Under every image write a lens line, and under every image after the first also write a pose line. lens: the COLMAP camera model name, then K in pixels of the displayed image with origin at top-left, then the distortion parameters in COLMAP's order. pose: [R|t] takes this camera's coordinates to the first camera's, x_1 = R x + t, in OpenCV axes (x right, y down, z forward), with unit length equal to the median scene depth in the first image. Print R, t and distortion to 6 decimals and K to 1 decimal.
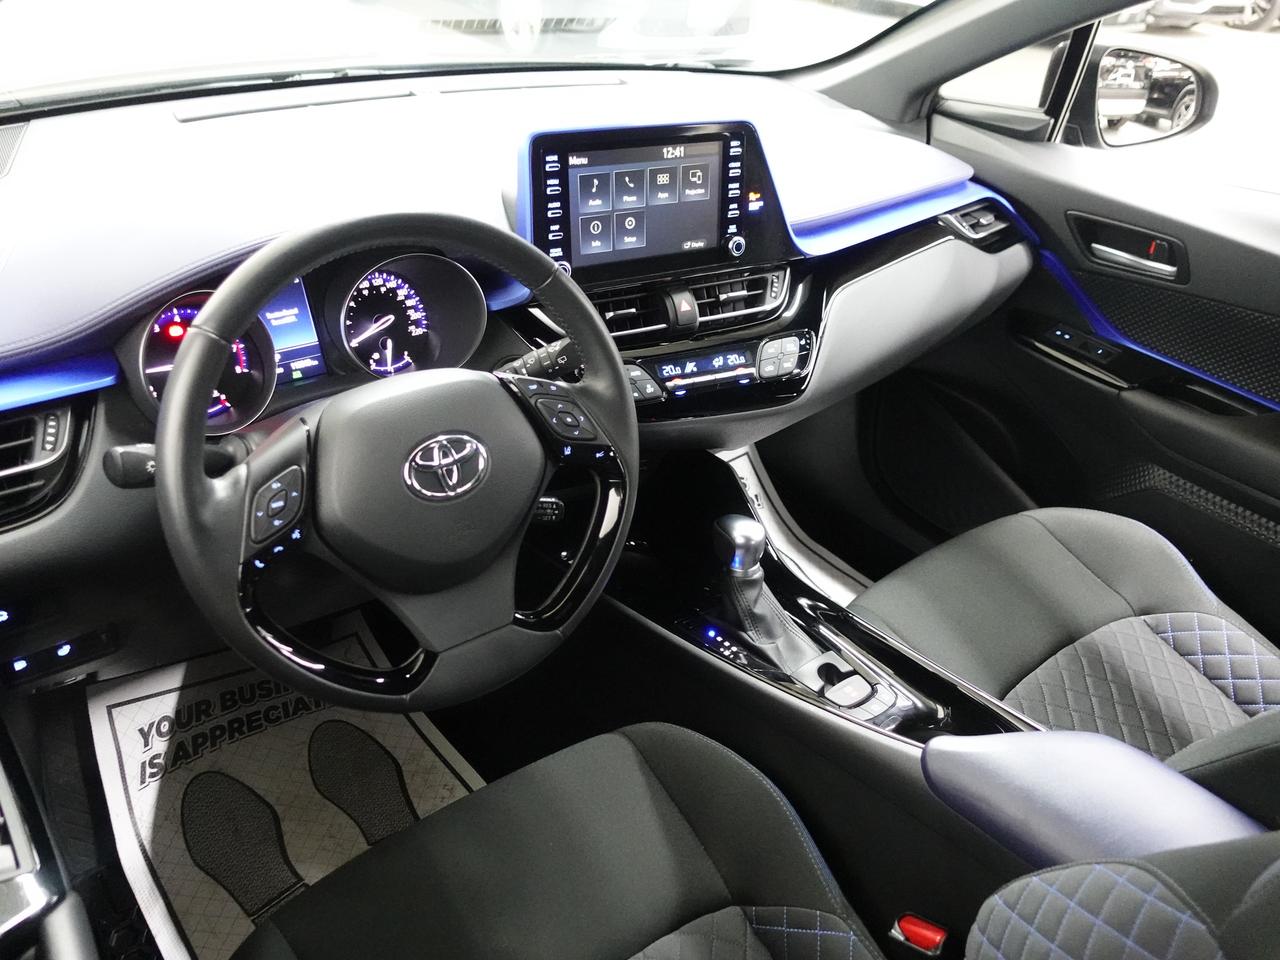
lens RADIAL K [[999.9, 0, 648.7], [0, 999.9, 483.0], [0, 0, 1]] dist [0.003088, -0.010646]
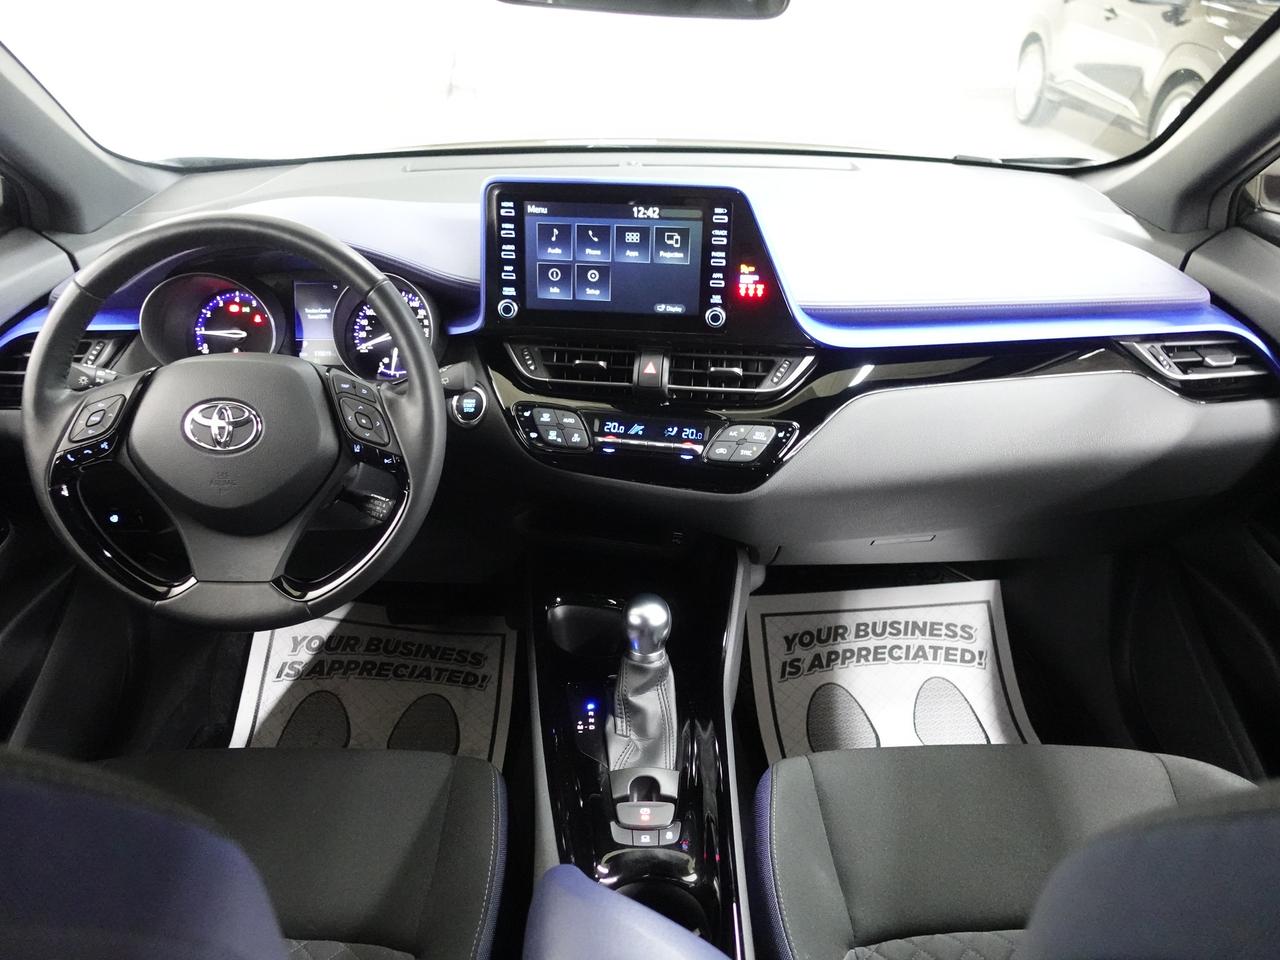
lens RADIAL K [[999.9, 0, 637.8], [0, 999.9, 476.5], [0, 0, 1]] dist [0.003088, -0.010646]
pose [[0.780280, 0.219839, -0.585520, 0.639525], [-0.285494, 0.958157, -0.020710, -0.053946], [0.556467, 0.183322, 0.810393, 0.229001]]
